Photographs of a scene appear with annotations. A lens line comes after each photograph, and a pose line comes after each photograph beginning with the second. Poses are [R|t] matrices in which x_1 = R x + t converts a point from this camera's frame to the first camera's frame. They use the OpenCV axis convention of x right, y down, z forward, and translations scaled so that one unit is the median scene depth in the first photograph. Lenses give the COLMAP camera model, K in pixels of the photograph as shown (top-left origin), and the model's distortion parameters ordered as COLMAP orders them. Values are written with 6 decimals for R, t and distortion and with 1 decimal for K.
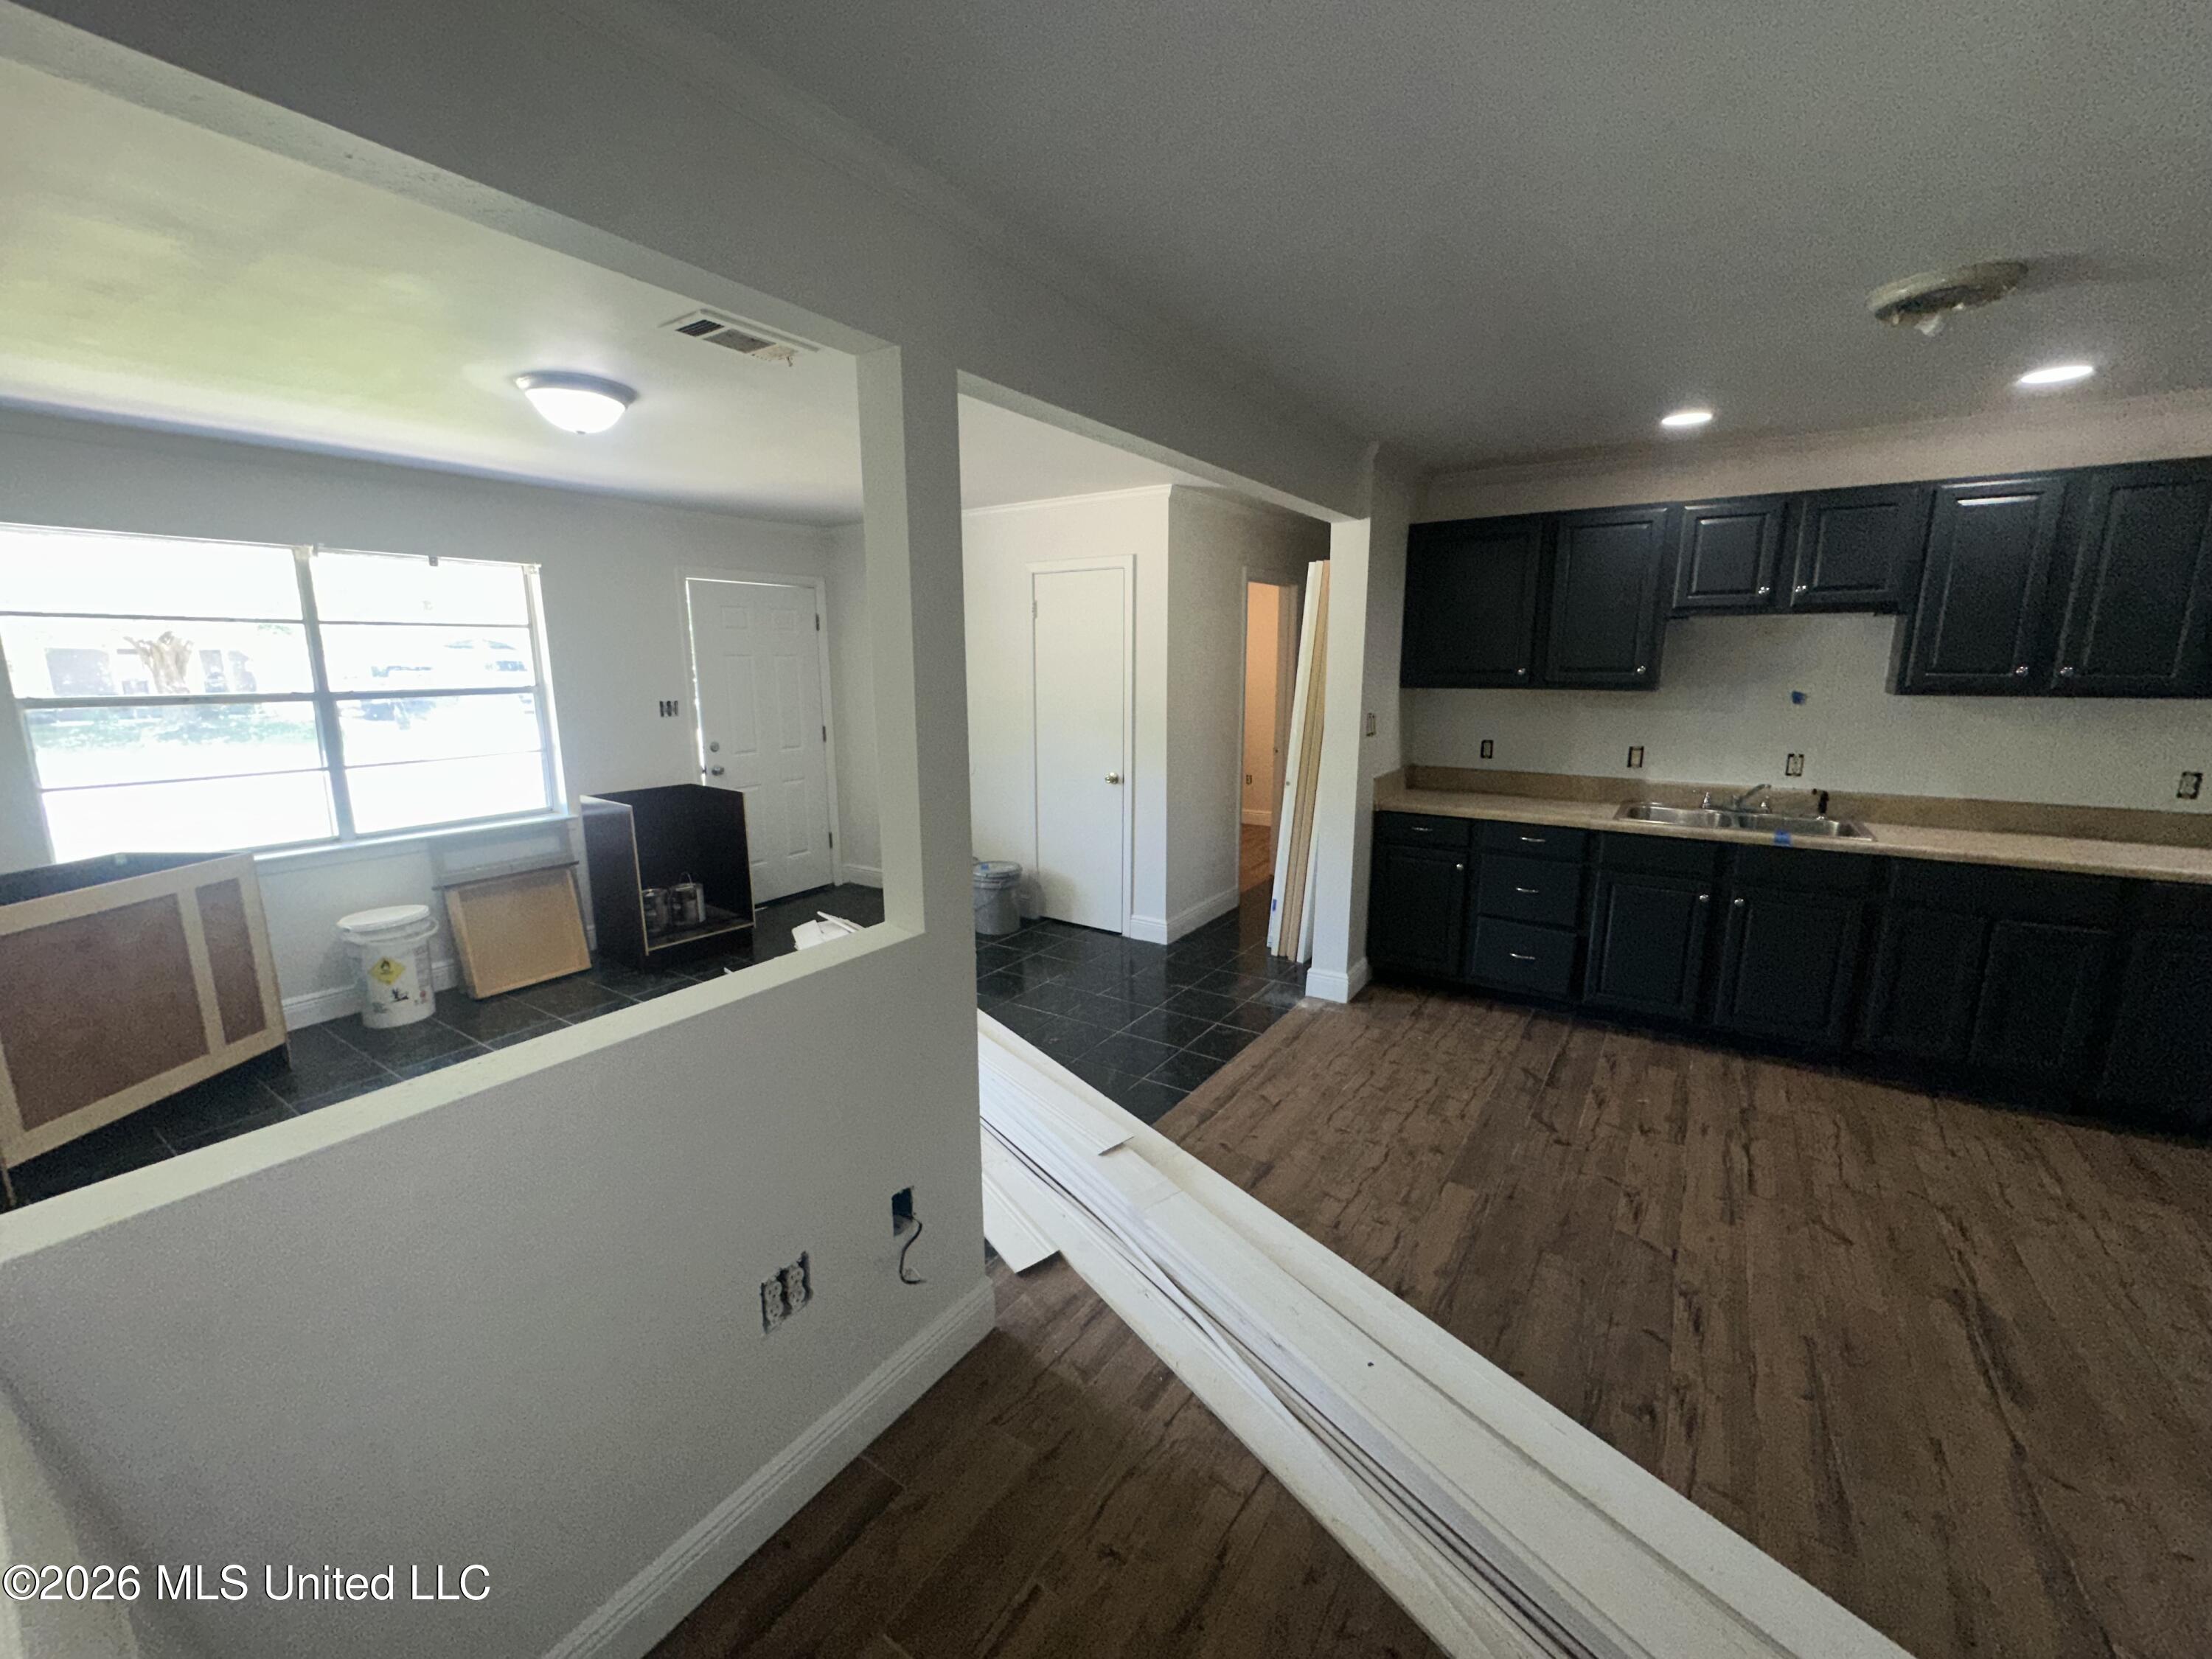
lens RADIAL K [[886.3, 0, 1092.8], [0, 886.3, 830.9], [0, 0, 1]] dist [-0.004518, 0.000642]
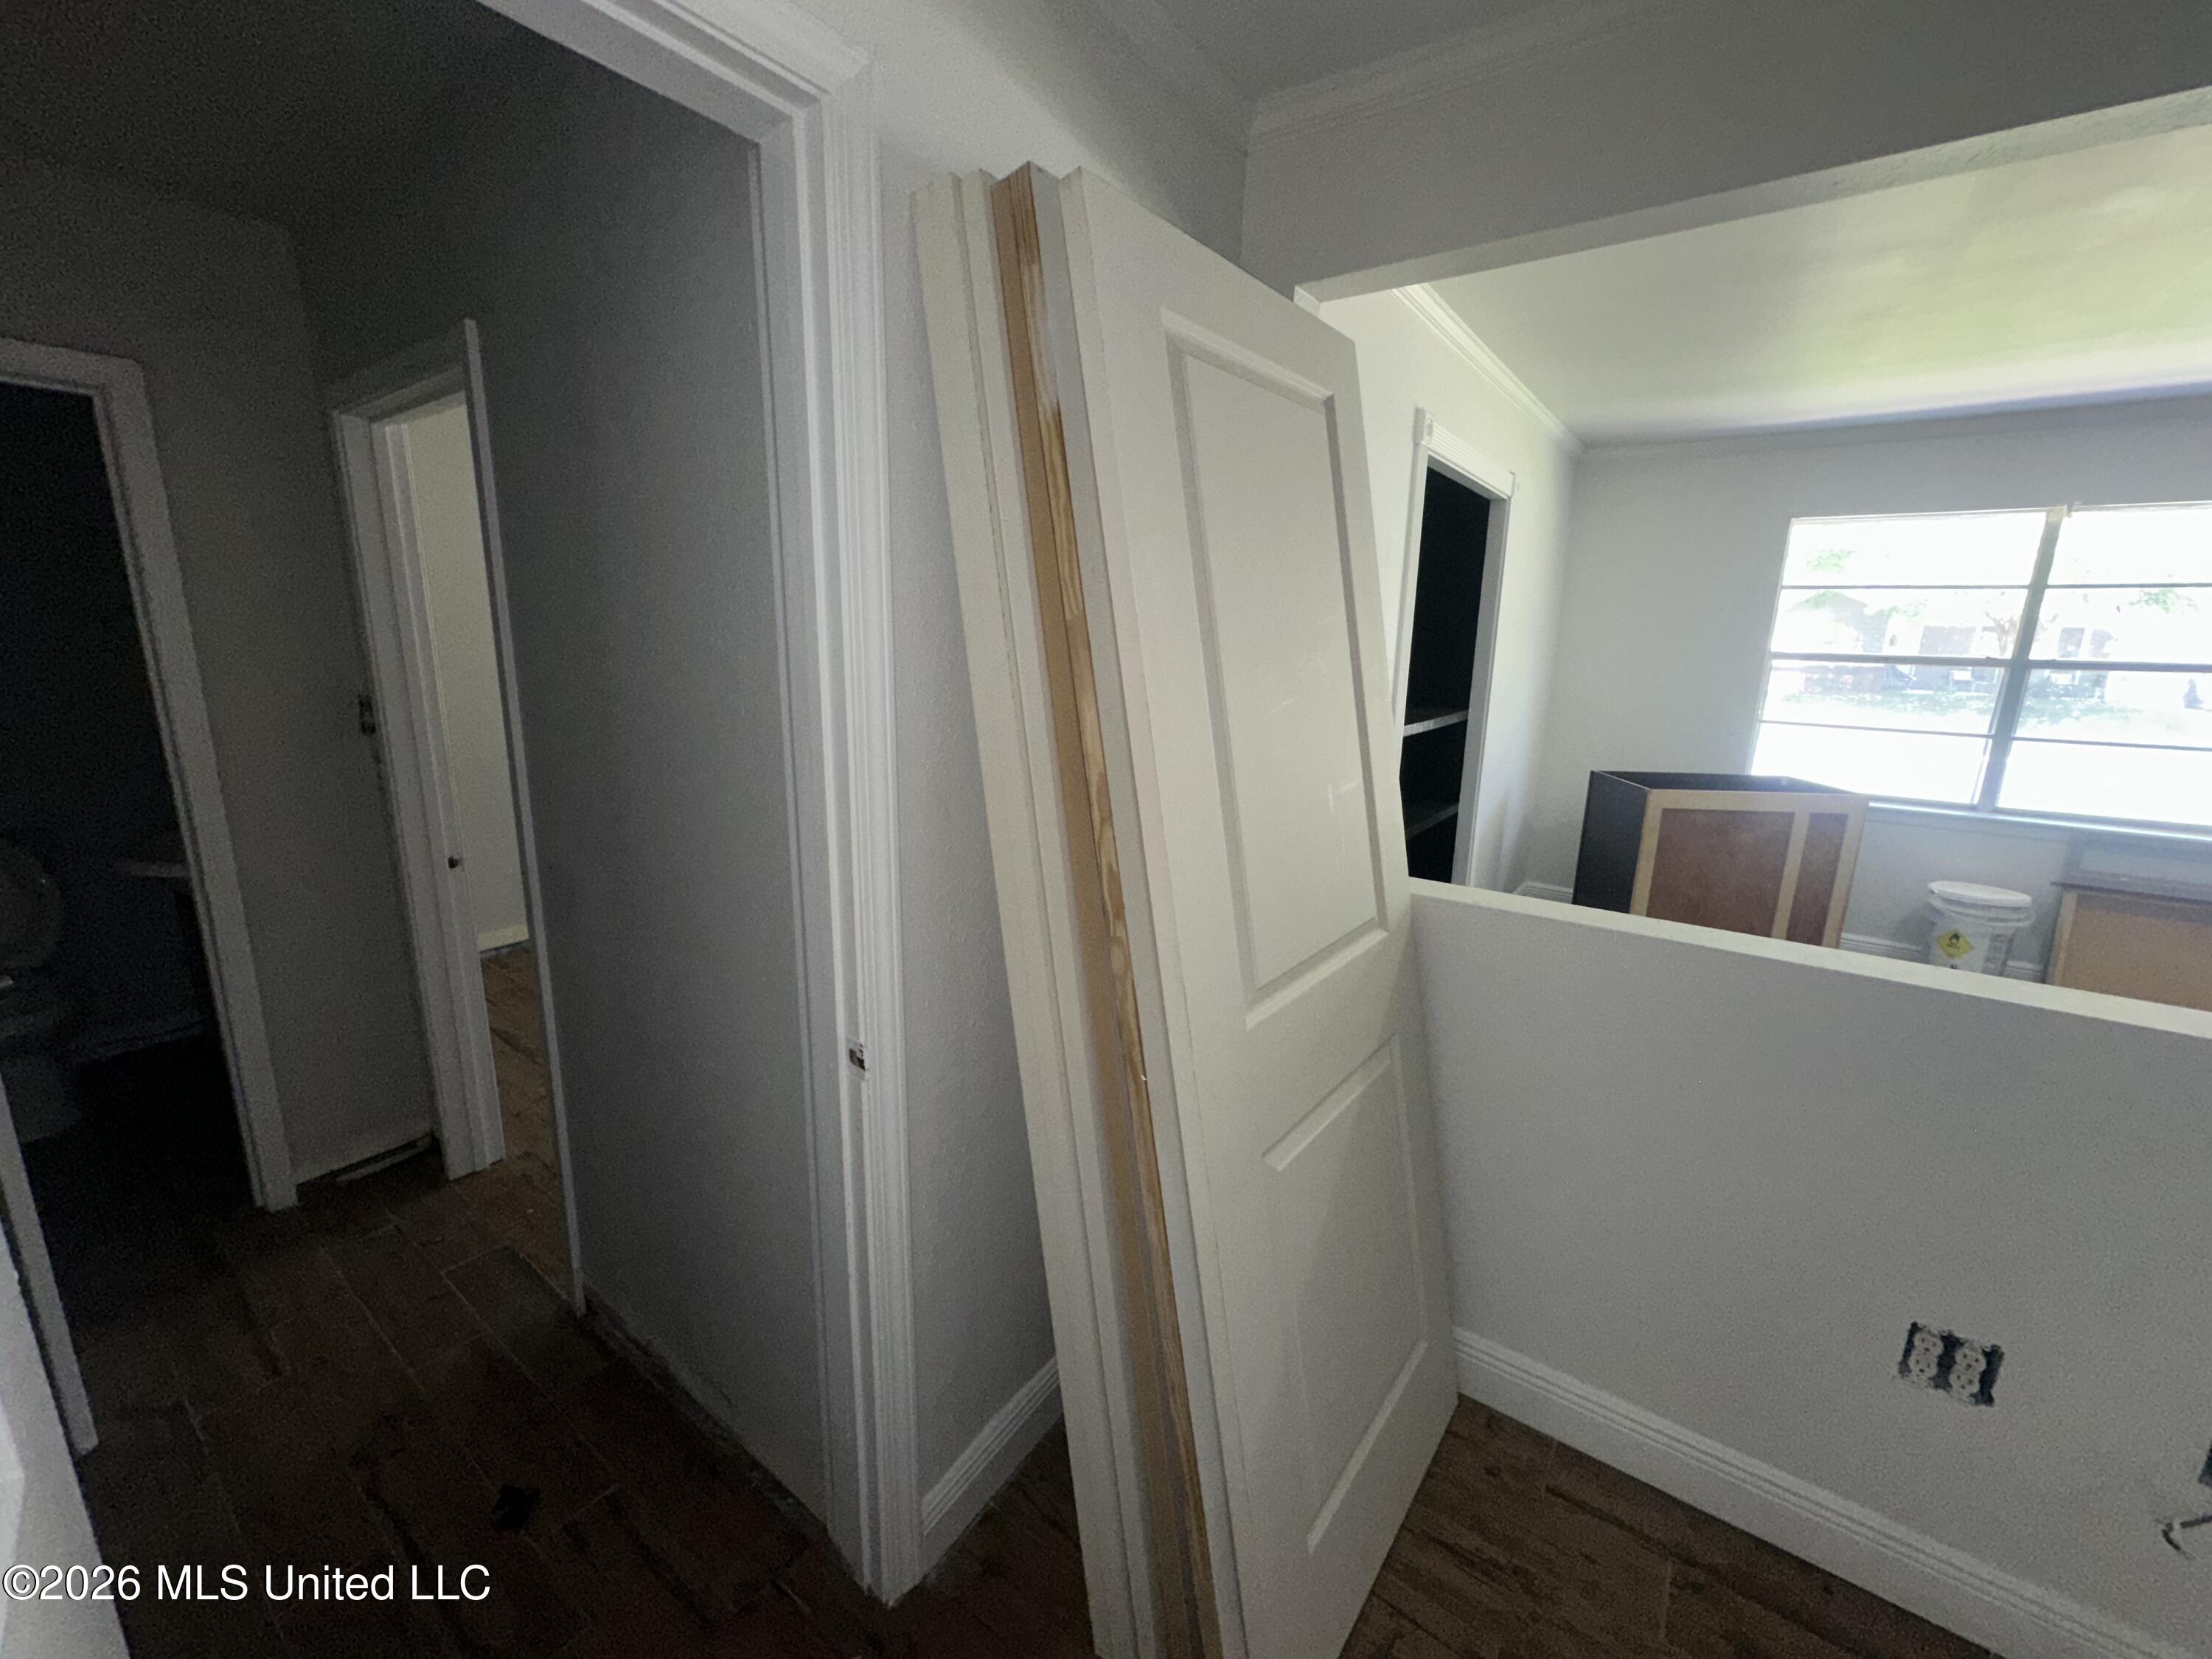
lens RADIAL K [[886.3, 0, 1116.4], [0, 886.3, 831.5], [0, 0, 1]] dist [-0.004518, 0.000642]
pose [[-0.030540, 0.228982, -0.972951, 0.171897], [-0.207271, 0.950796, 0.230274, 0.007158], [0.977807, 0.208697, 0.018424, 0.051507]]
